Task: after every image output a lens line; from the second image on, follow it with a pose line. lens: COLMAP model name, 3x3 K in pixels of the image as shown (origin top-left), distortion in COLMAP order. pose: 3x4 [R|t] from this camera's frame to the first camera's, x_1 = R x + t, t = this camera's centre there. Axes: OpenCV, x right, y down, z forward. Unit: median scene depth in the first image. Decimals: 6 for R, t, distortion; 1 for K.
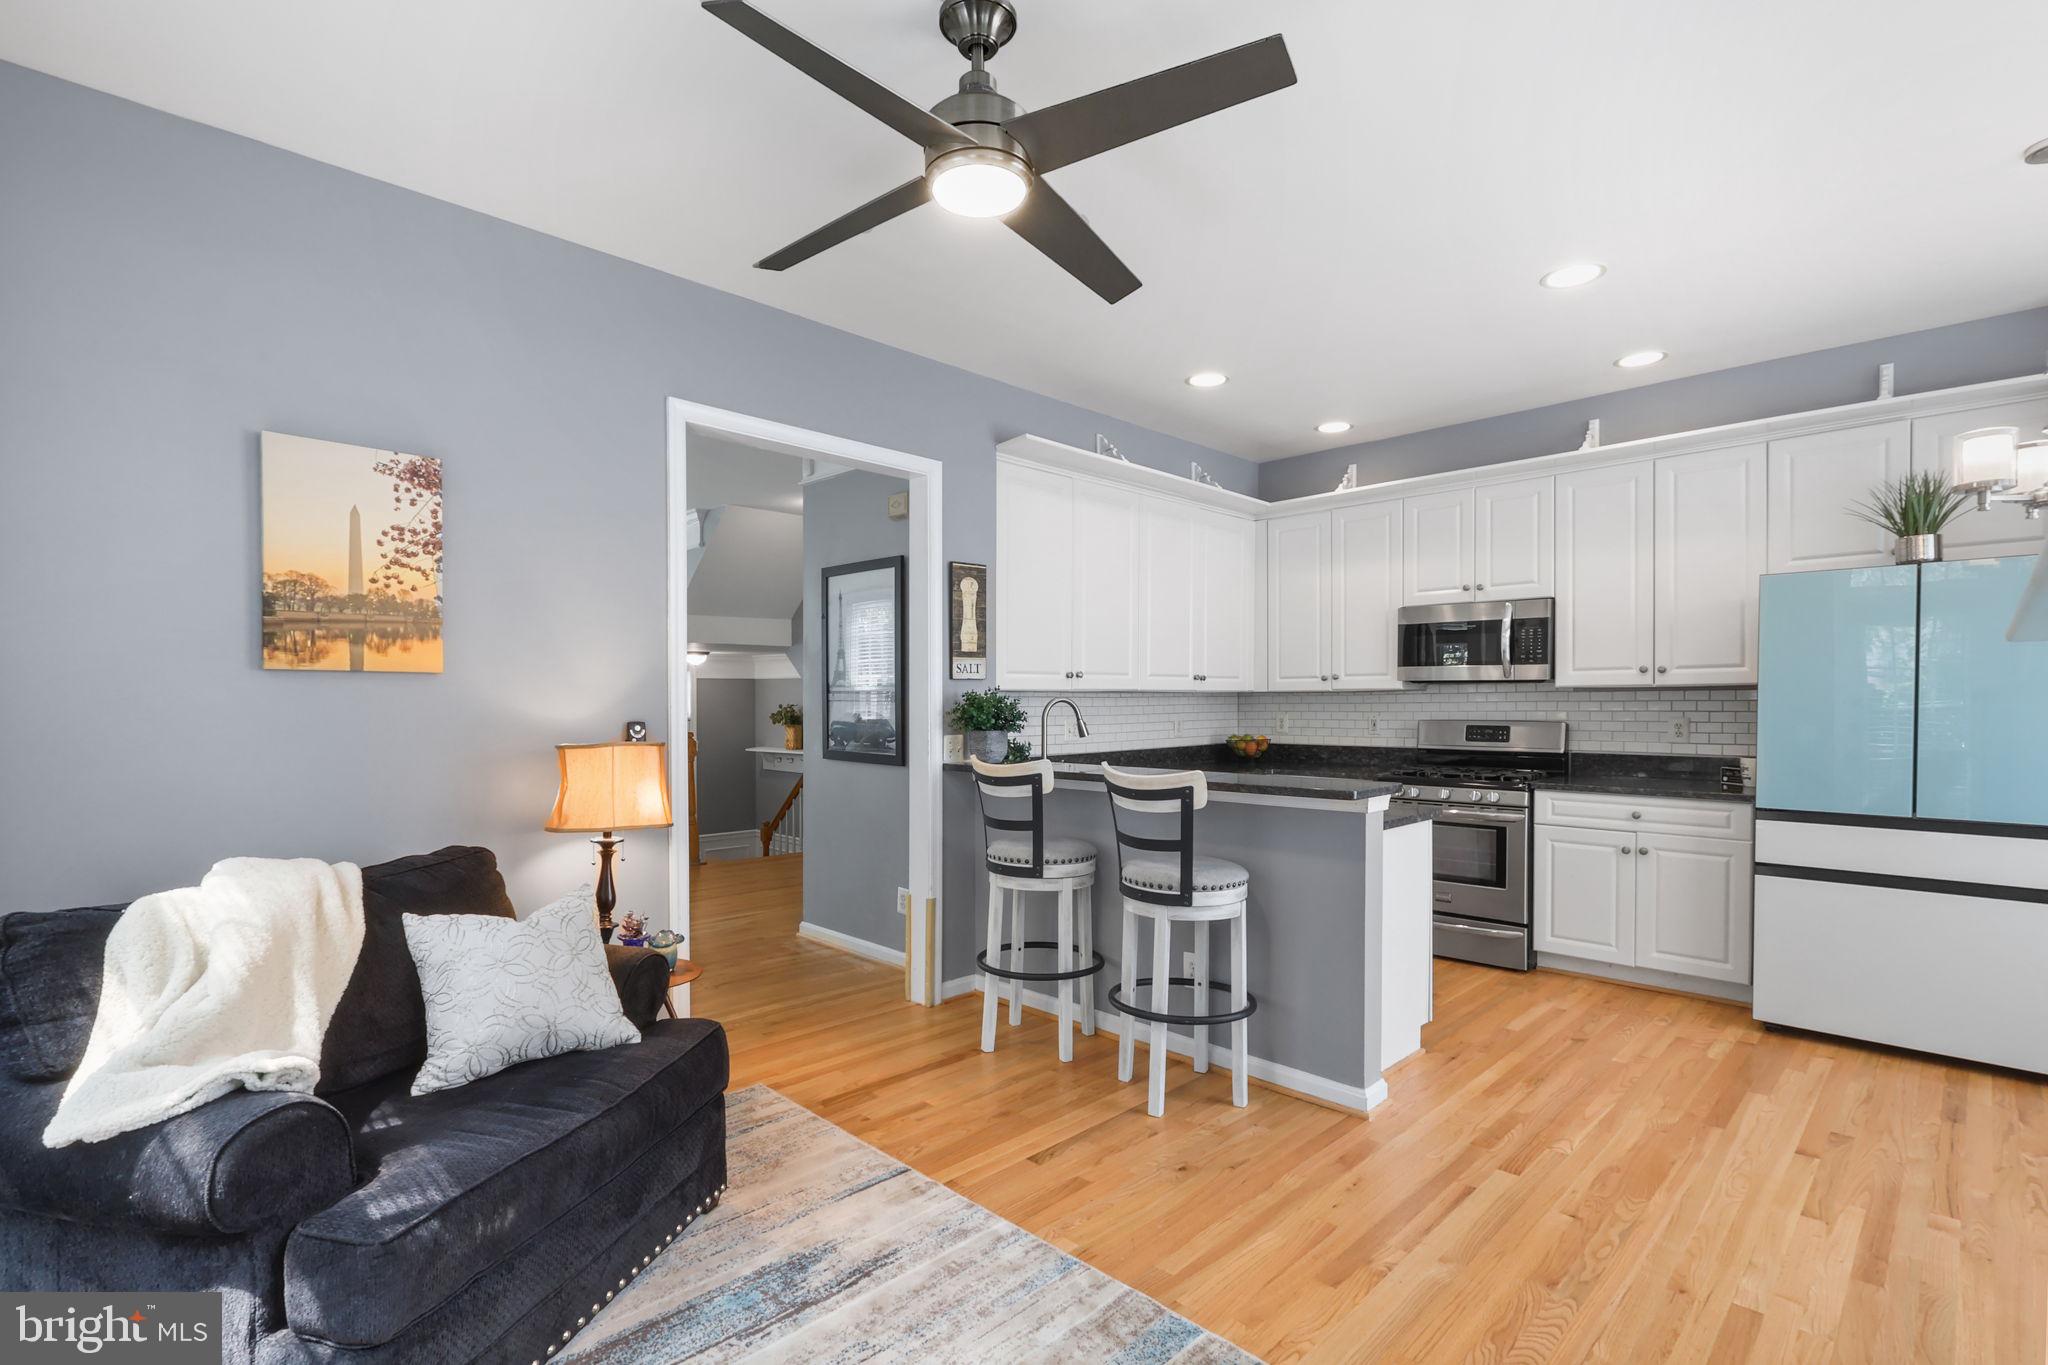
lens RADIAL K [[962.7, 0, 1033.3], [0, 962.7, 722.7], [0, 0, 1]] dist [-0.003748, 0.001055]
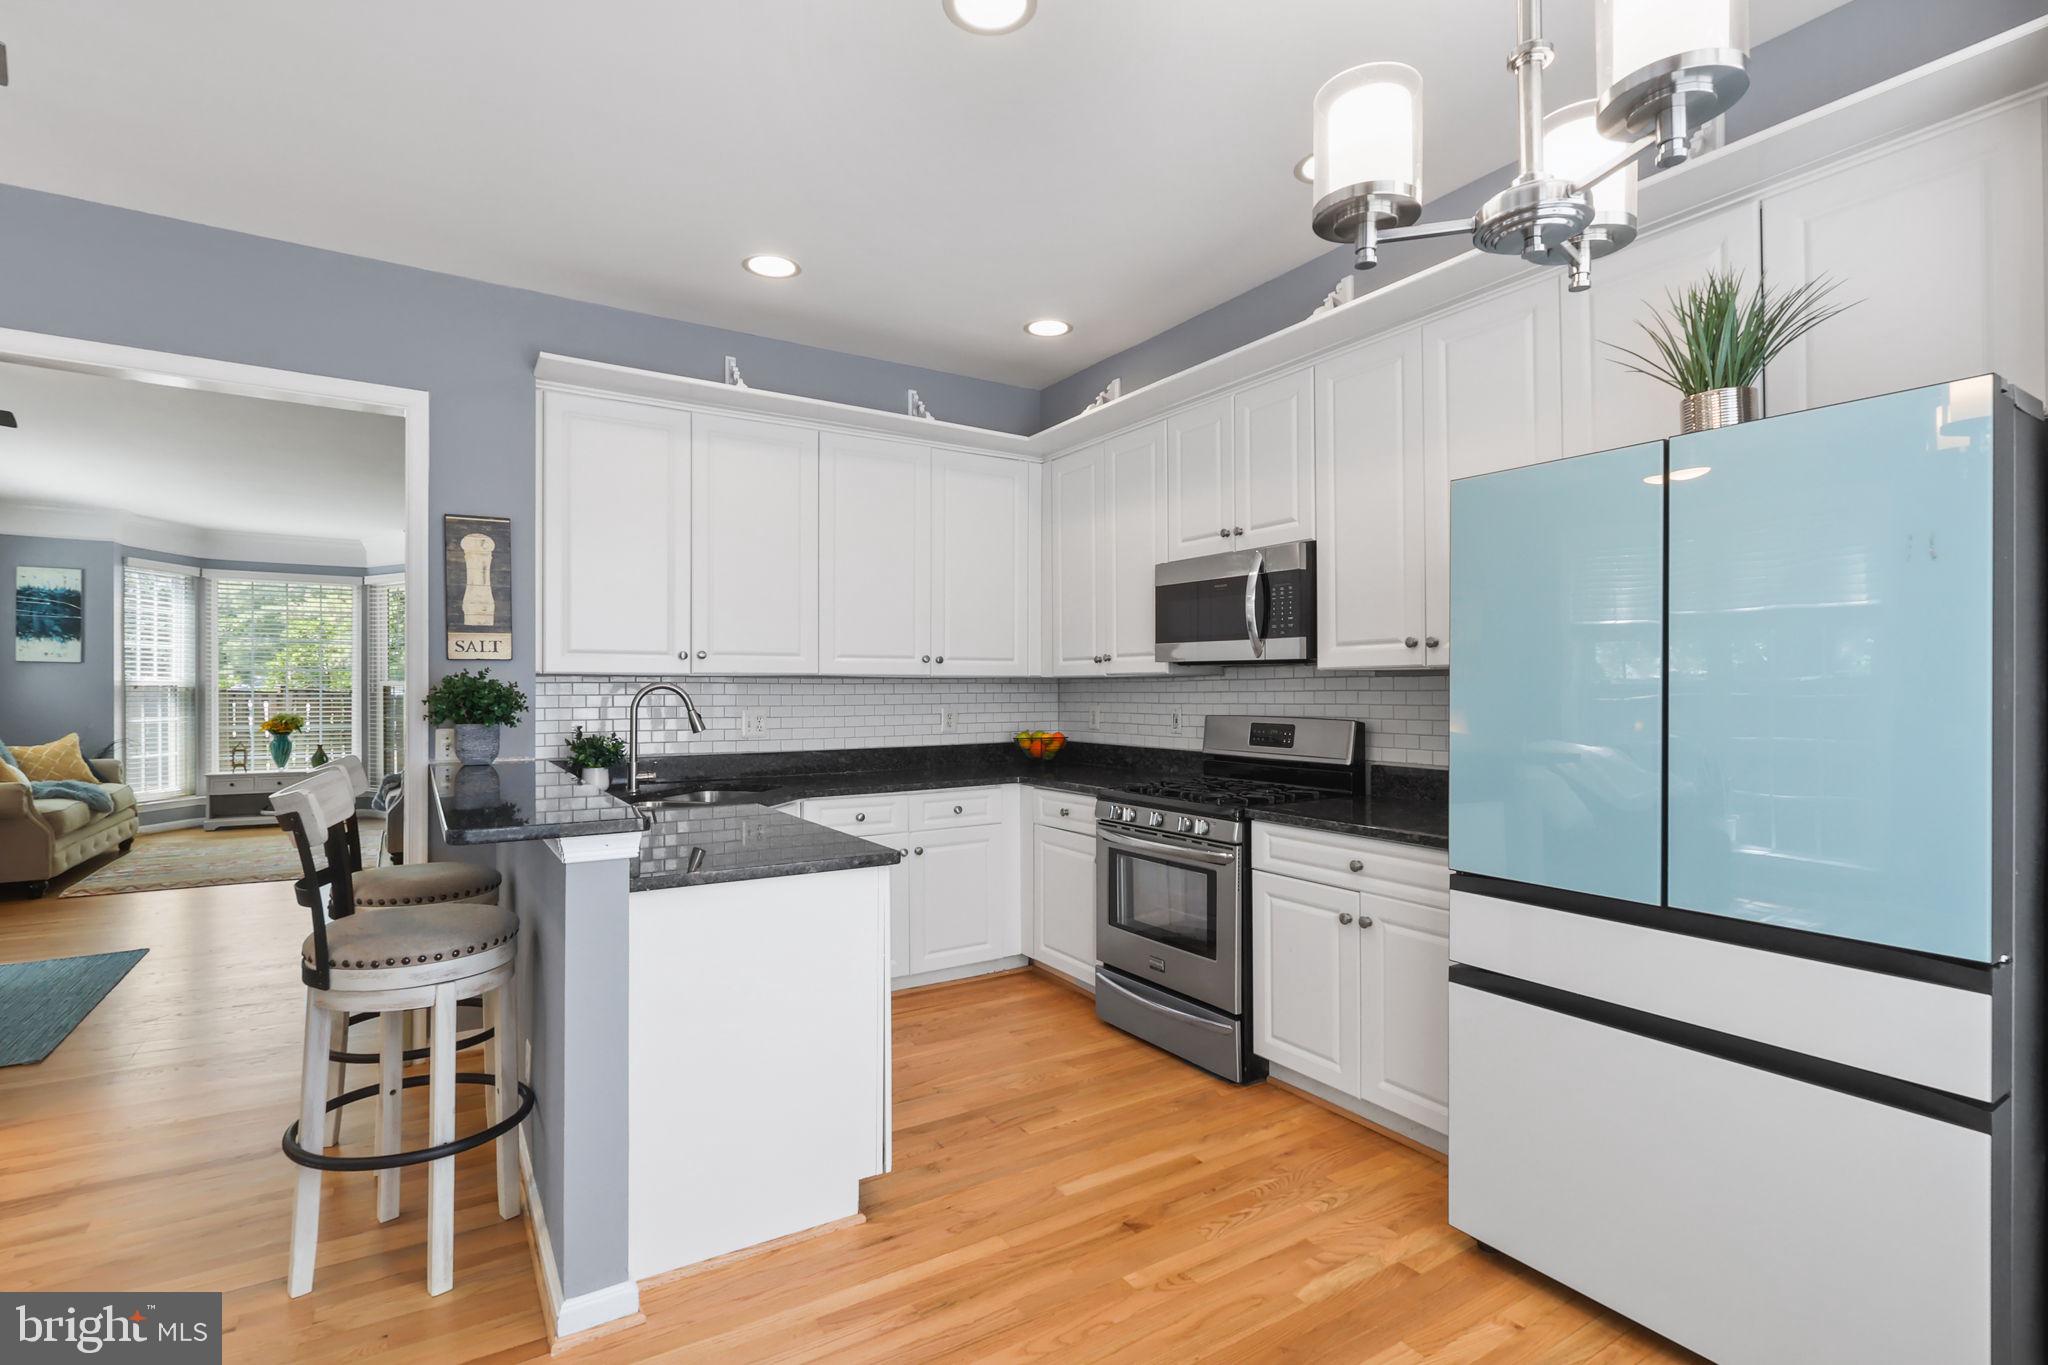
lens RADIAL K [[962.7, 0, 1022.4], [0, 962.7, 690.6], [0, 0, 1]] dist [-0.003748, 0.001055]
pose [[0.974447, 0.003896, -0.224585, 0.513233], [-0.008800, 0.999744, -0.020840, -0.005922], [0.224446, 0.022284, 0.974232, 0.291487]]
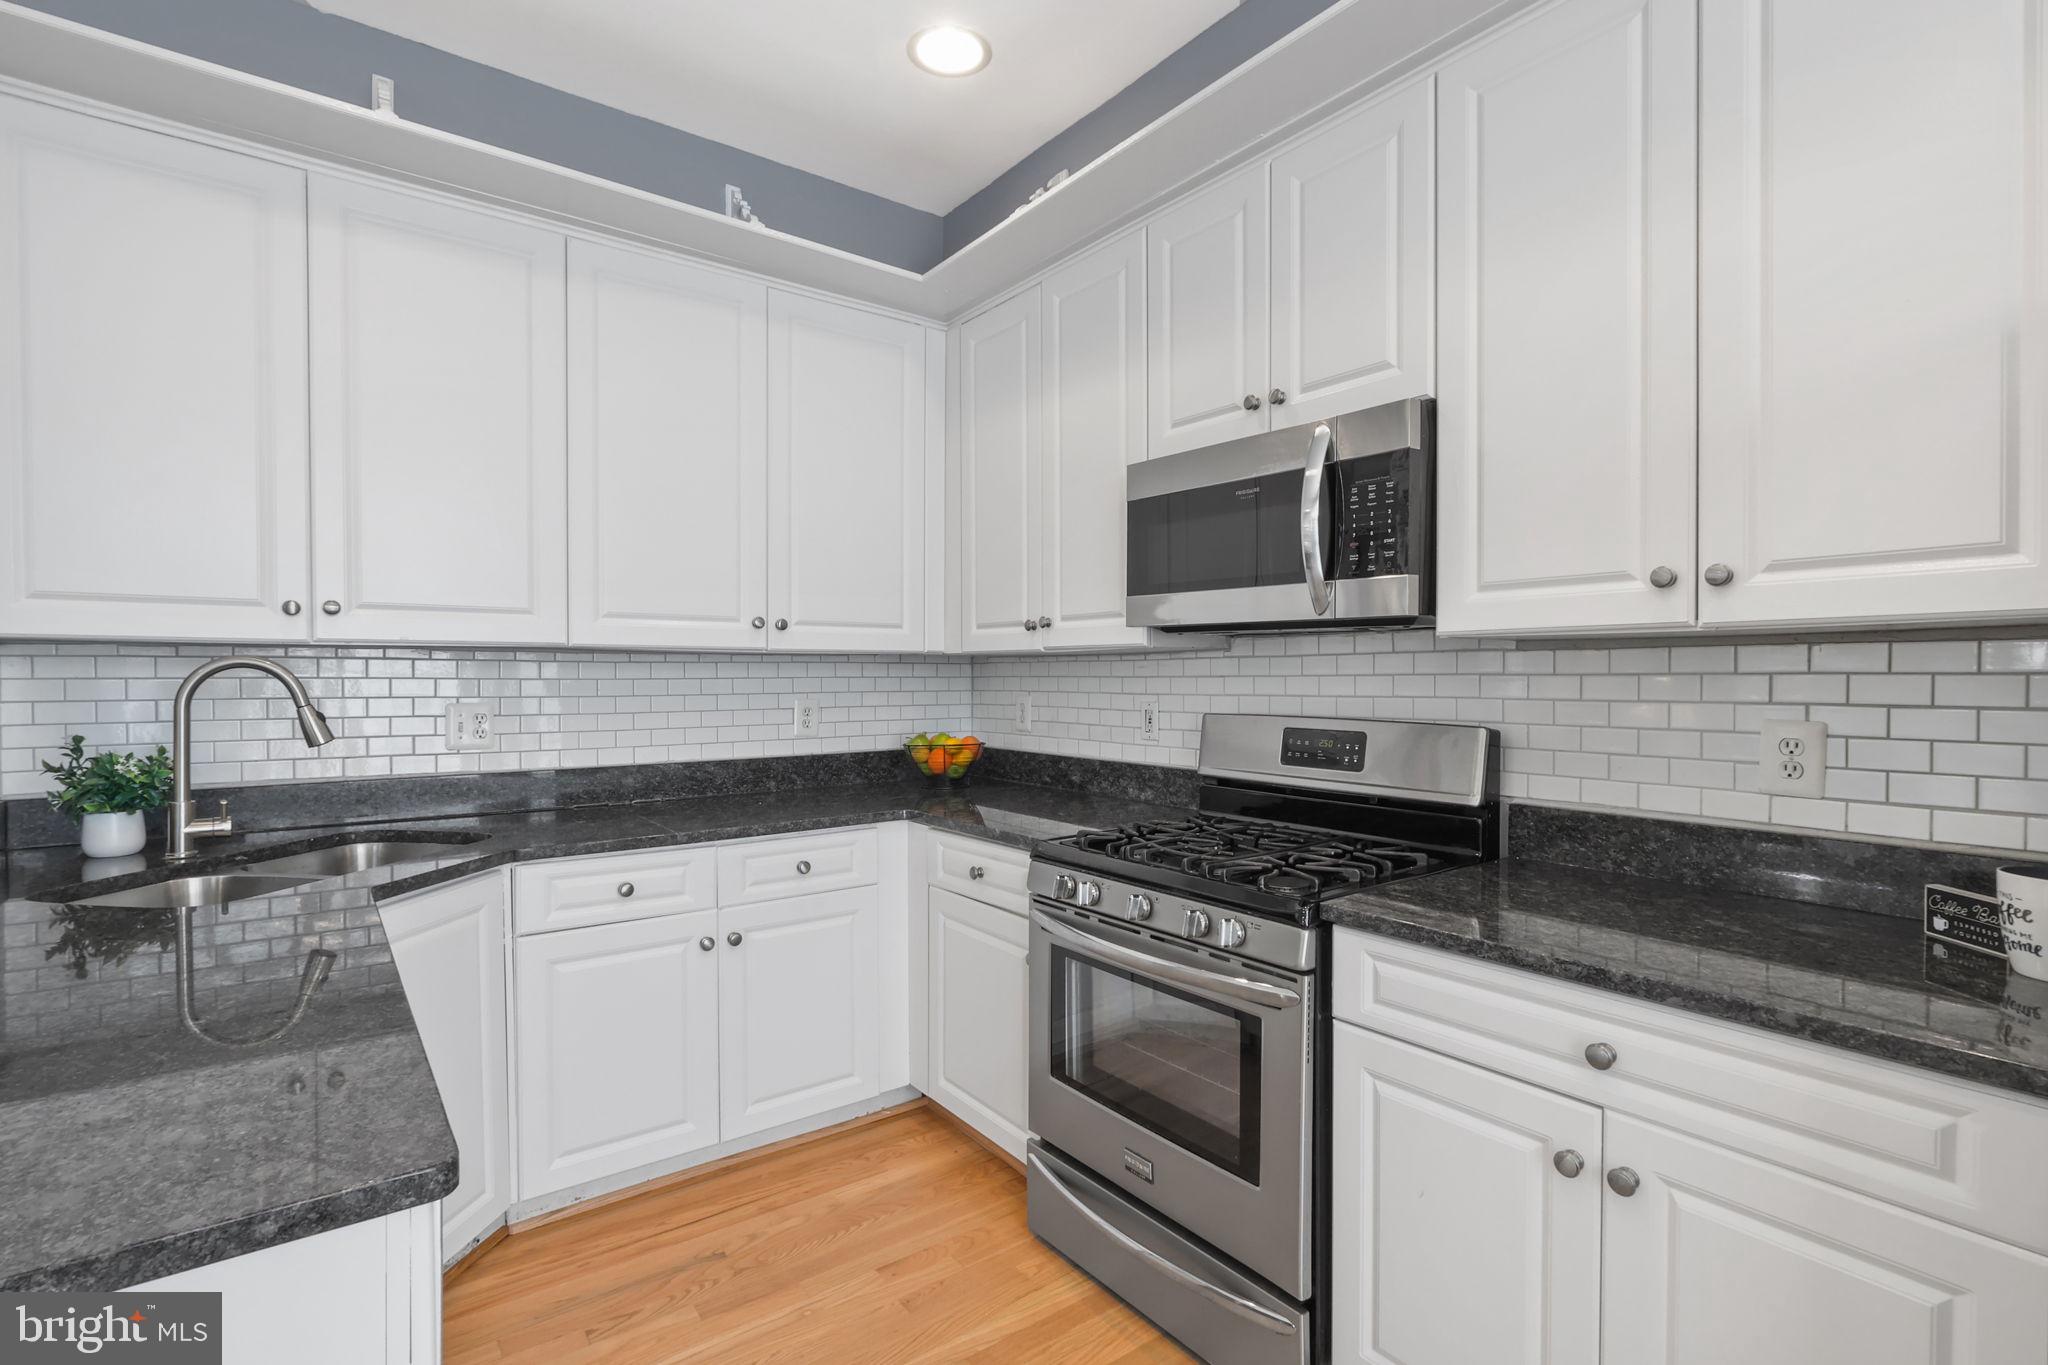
lens RADIAL K [[962.7, 0, 1025.3], [0, 962.7, 692.7], [0, 0, 1]] dist [-0.003748, 0.001055]
pose [[0.989504, 0.009932, -0.144162, 0.457196], [-0.010556, 0.999938, -0.003566, -0.012252], [0.144117, 0.005050, 0.989548, 0.630241]]
